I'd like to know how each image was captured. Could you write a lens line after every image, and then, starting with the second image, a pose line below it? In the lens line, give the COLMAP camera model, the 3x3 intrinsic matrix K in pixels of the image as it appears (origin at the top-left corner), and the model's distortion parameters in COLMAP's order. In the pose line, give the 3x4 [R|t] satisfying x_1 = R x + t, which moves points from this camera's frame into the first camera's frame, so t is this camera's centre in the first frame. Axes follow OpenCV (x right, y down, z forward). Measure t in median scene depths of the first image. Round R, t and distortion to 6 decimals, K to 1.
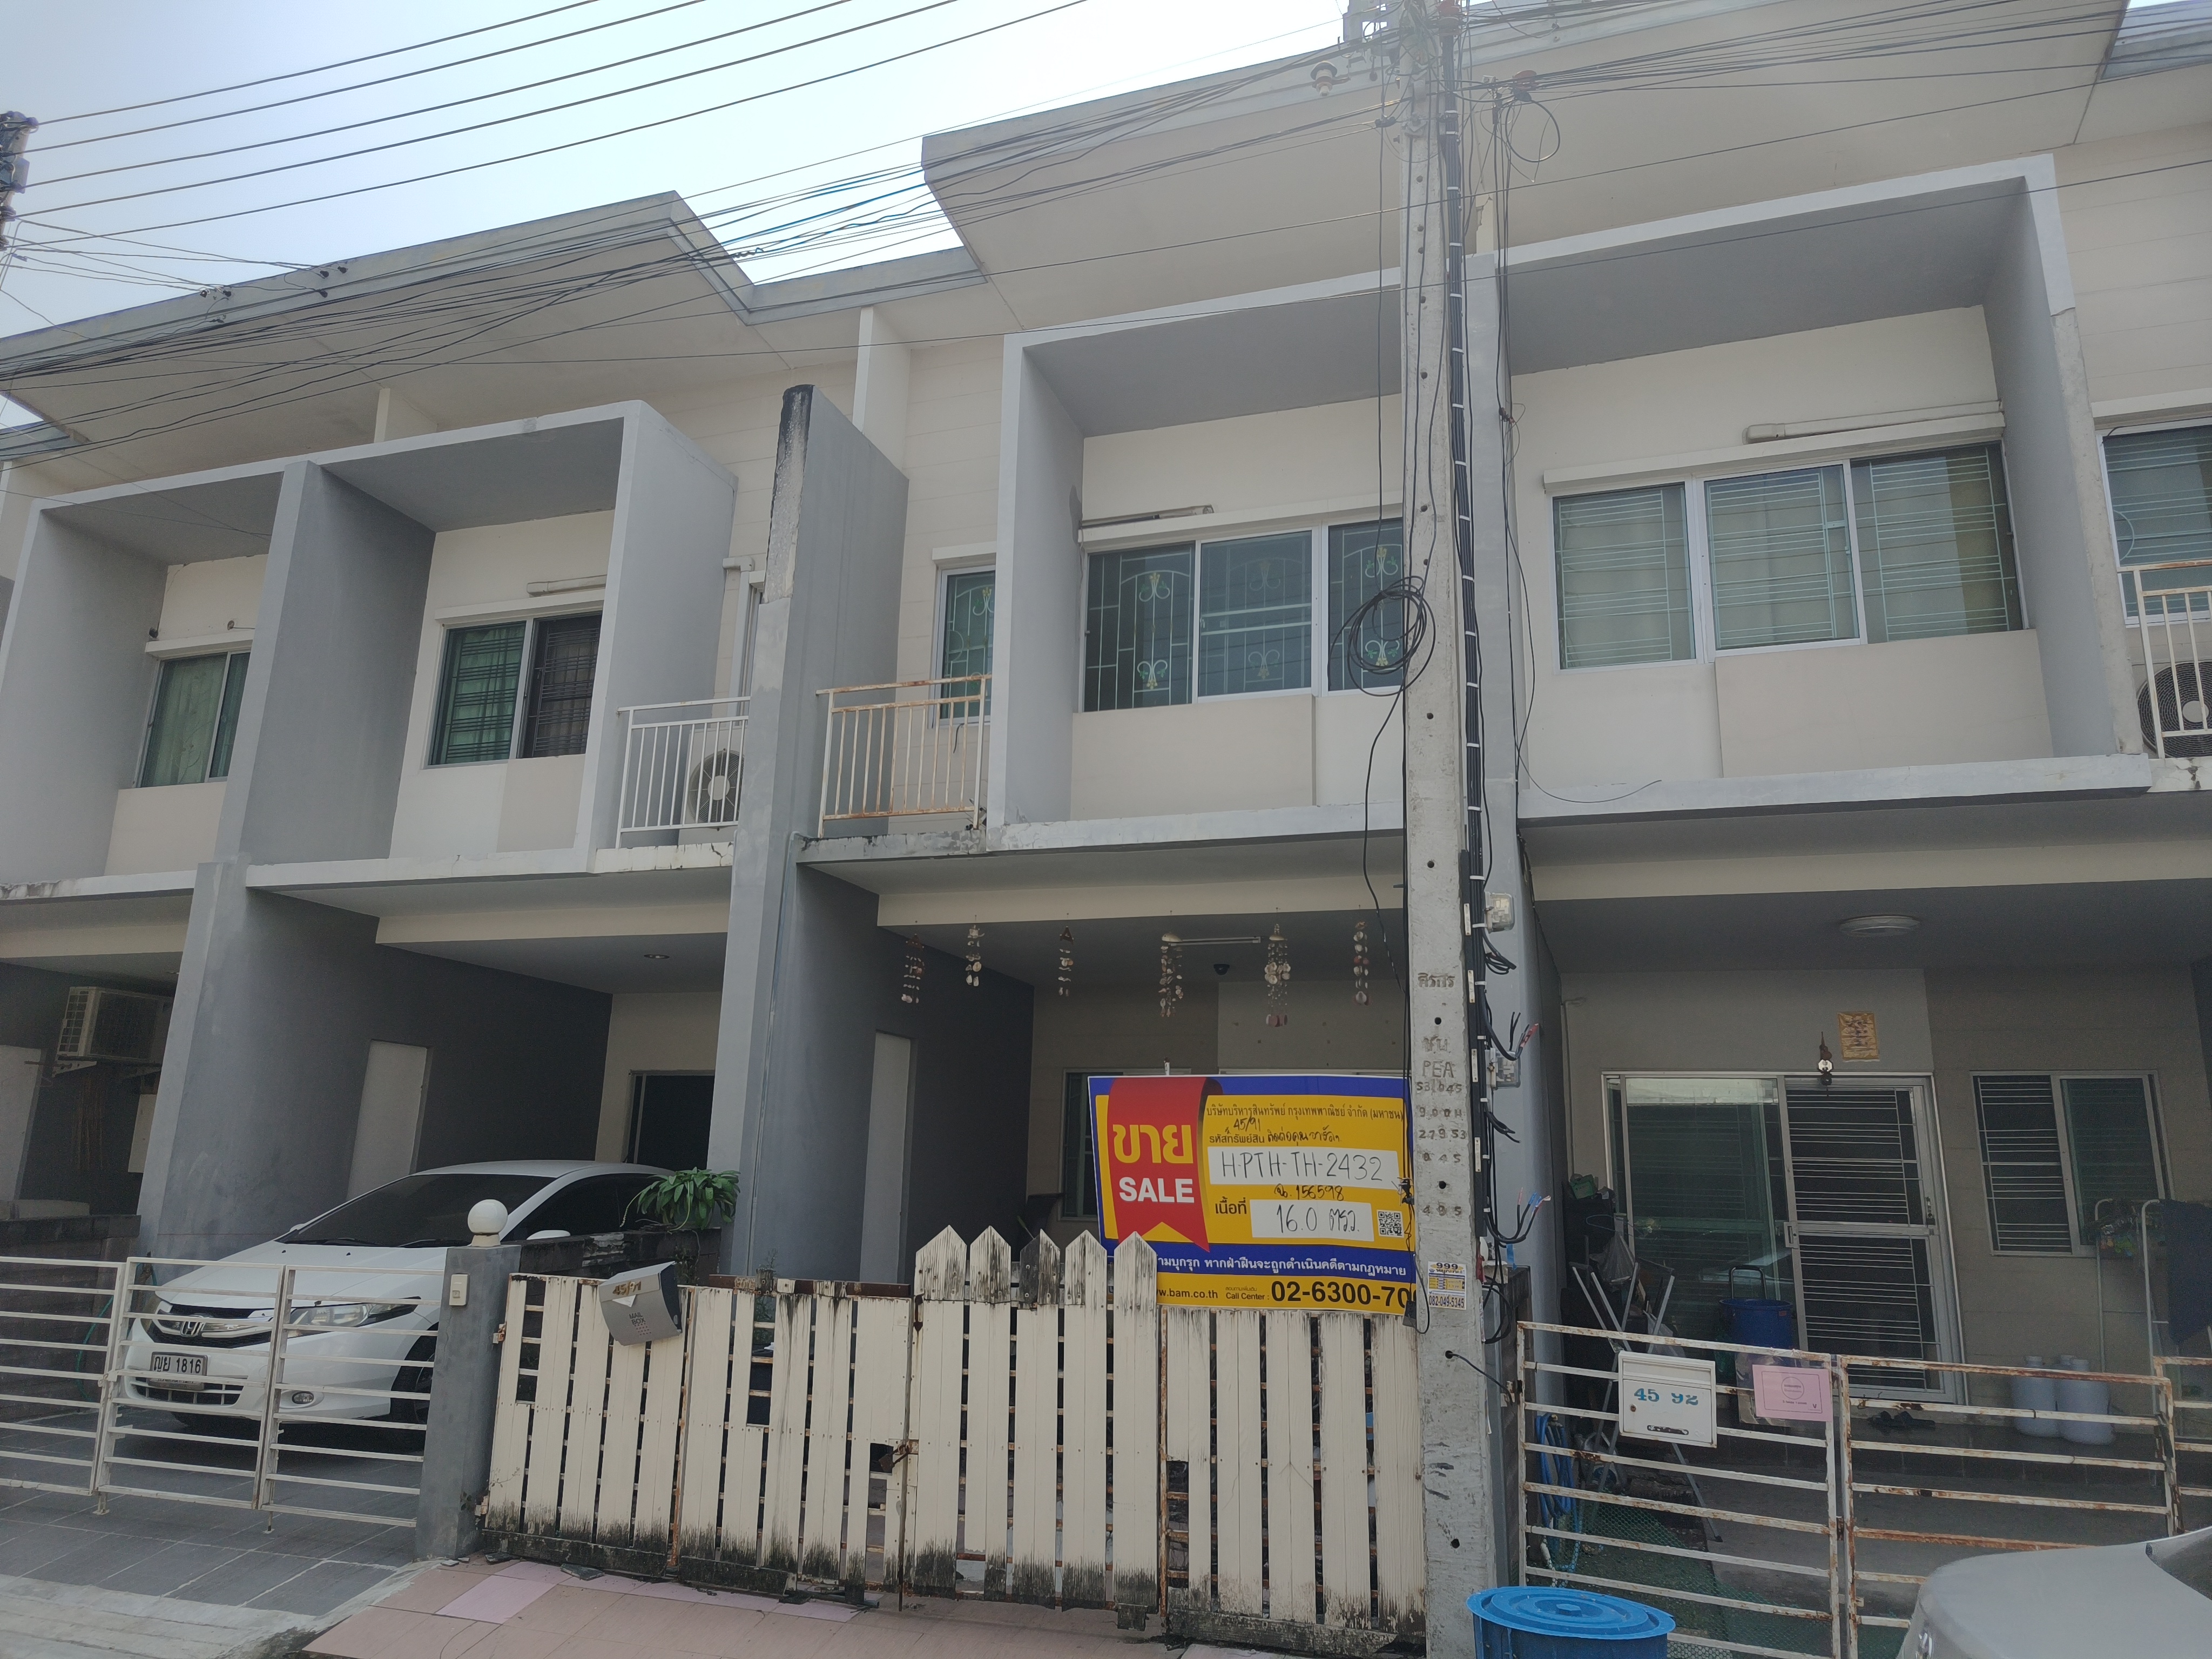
lens RADIAL K [[1501.0, 0, 1112.1], [0, 1501.0, 827.7], [0, 0, 1]] dist [0.025710, -0.005392]
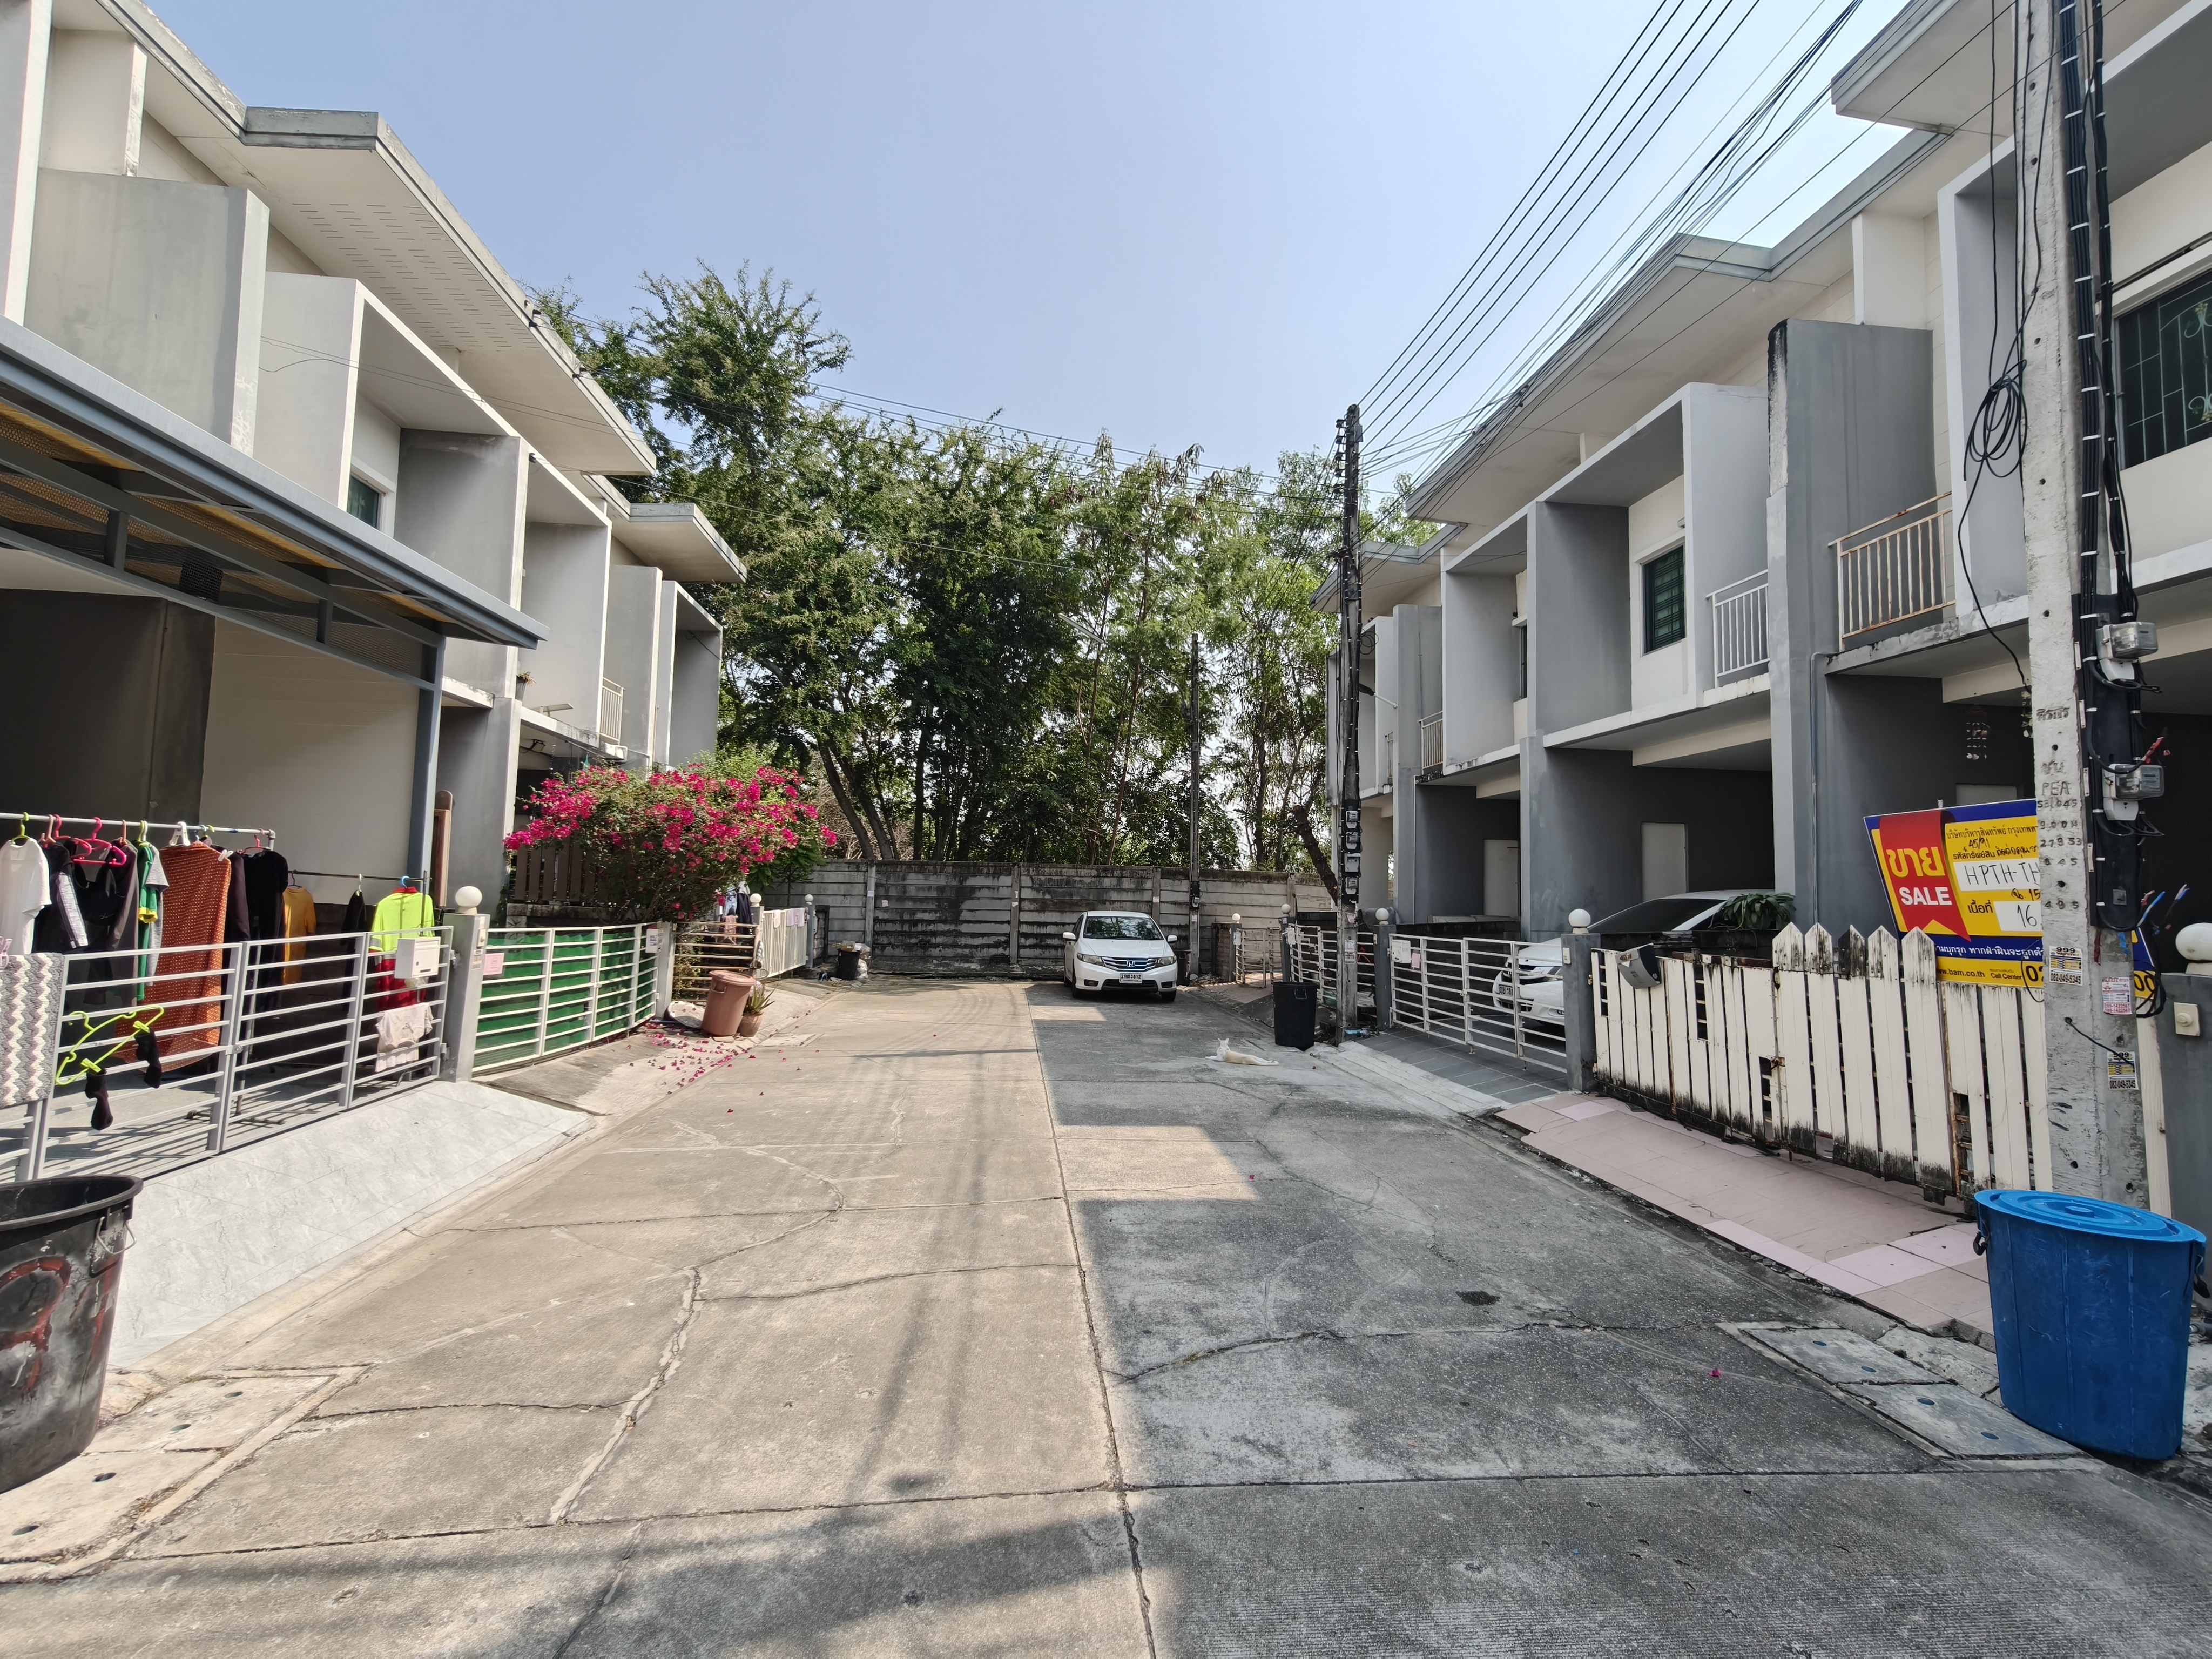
lens RADIAL K [[994.6, 0, 1112.5], [0, 994.6, 828.2], [0, 0, 1]] dist [0.001647, -0.000523]
pose [[0.418771, -0.081120, -0.904461, 0.501018], [0.210192, 0.977613, 0.009639, 0.023174], [0.883431, -0.194147, 0.426447, 0.007520]]
